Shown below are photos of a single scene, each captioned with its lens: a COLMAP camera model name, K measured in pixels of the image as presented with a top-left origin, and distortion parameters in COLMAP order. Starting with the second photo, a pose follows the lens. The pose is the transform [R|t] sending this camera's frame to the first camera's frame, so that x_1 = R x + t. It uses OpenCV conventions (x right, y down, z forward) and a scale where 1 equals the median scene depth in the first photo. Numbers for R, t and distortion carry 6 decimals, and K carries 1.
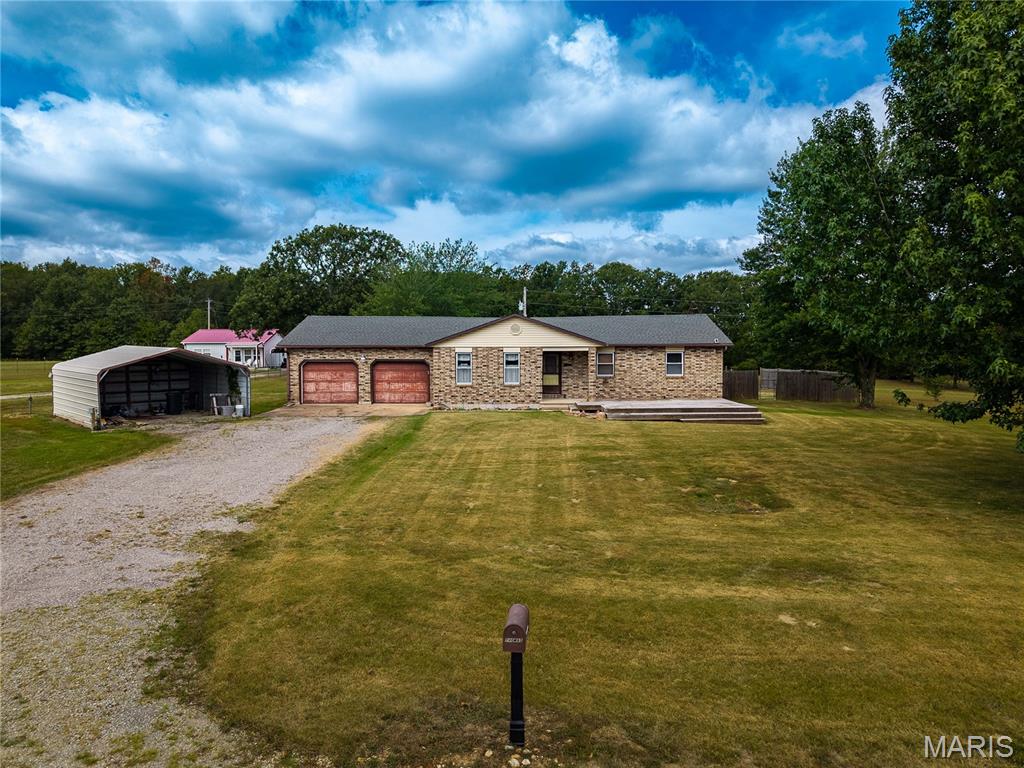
lens RADIAL K [[679.7, 0, 515.7], [0, 679.7, 380.1], [0, 0, 1]] dist [0.008514, -0.001154]
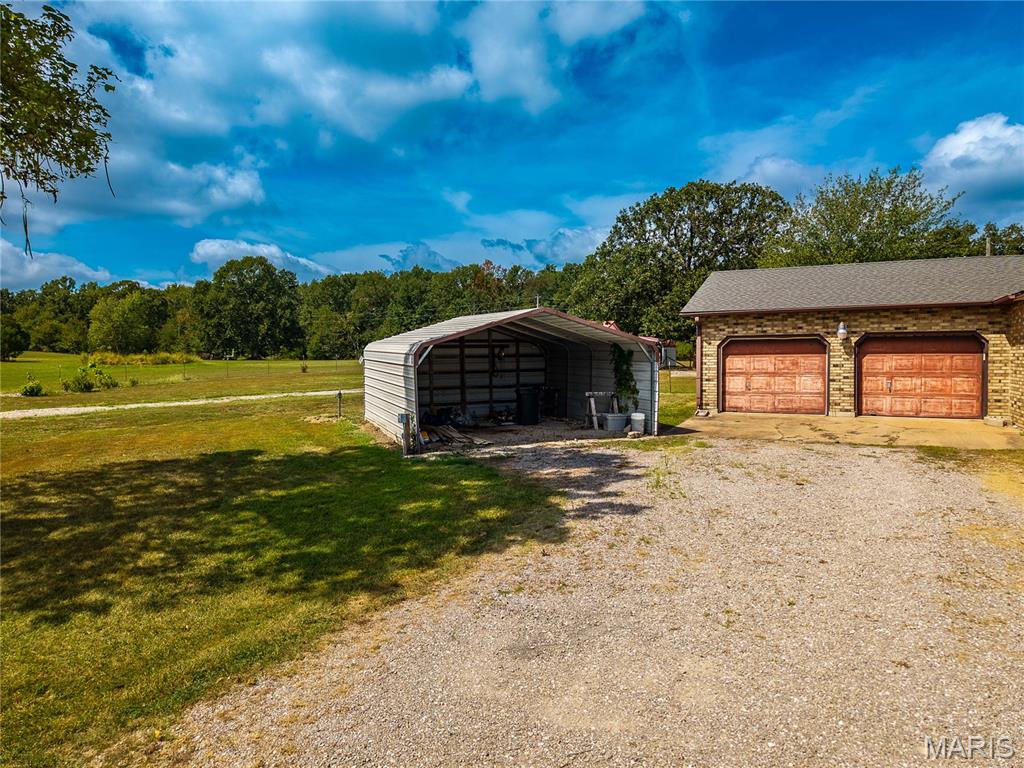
lens RADIAL K [[684.0, 0, 511.5], [0, 684.0, 368.4], [0, 0, 1]] dist [0.006101, -0.002146]
pose [[0.901246, 0.002437, -0.433300, -0.226265], [-0.011210, 0.999781, -0.017693, 0.010021], [0.433162, 0.020803, 0.901076, 0.400337]]
